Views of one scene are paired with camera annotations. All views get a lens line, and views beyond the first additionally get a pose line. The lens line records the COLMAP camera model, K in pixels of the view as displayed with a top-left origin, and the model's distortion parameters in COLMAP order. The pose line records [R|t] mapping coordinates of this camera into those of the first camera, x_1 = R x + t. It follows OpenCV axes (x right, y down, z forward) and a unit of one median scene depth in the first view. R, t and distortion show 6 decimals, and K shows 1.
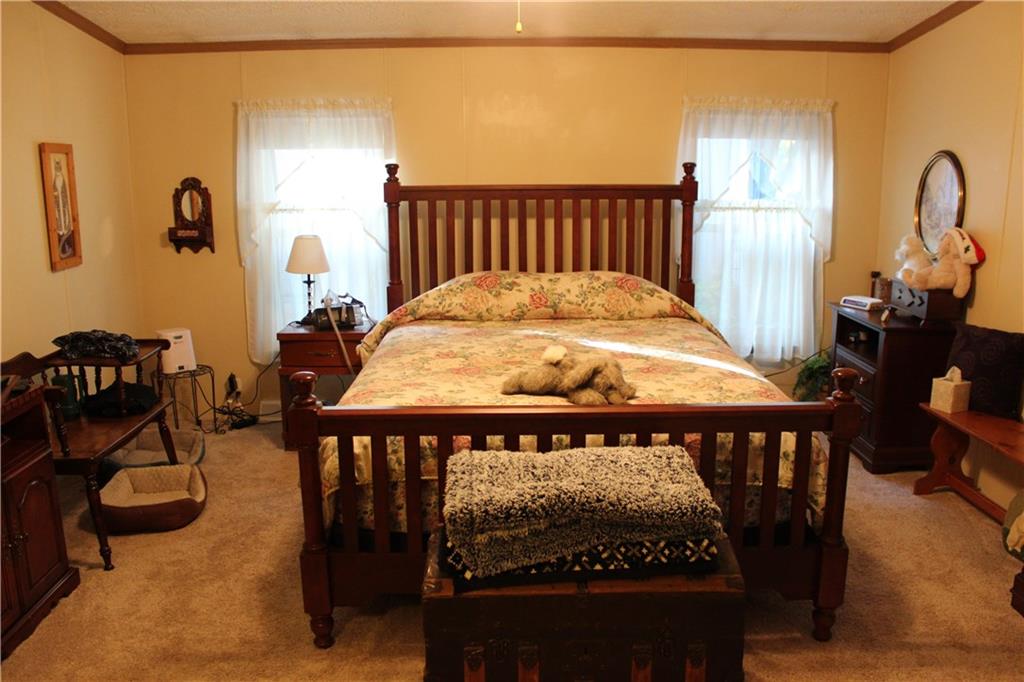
lens RADIAL K [[846.0, 0, 516.5], [0, 846.0, 351.3], [0, 0, 1]] dist [-0.140160, 0.084394]
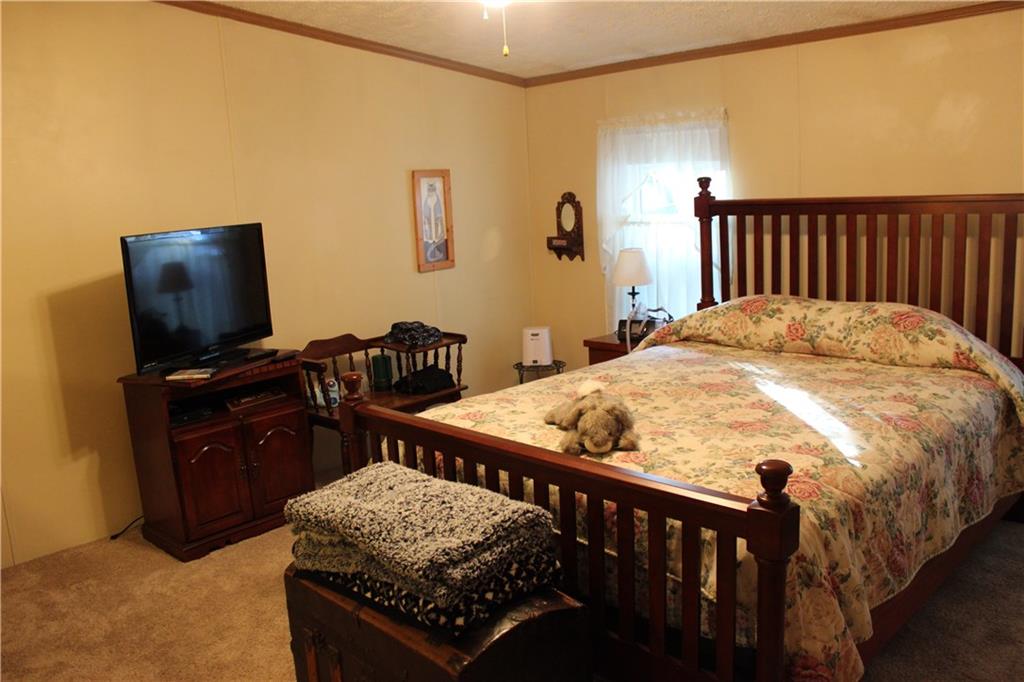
lens RADIAL K [[846.0, 0, 513.8], [0, 846.0, 341.7], [0, 0, 1]] dist [-0.140160, 0.084394]
pose [[0.685073, 0.098460, -0.721790, 0.440800], [-0.106293, 0.993730, 0.034669, -0.048328], [0.720678, 0.052970, 0.691243, 0.199335]]
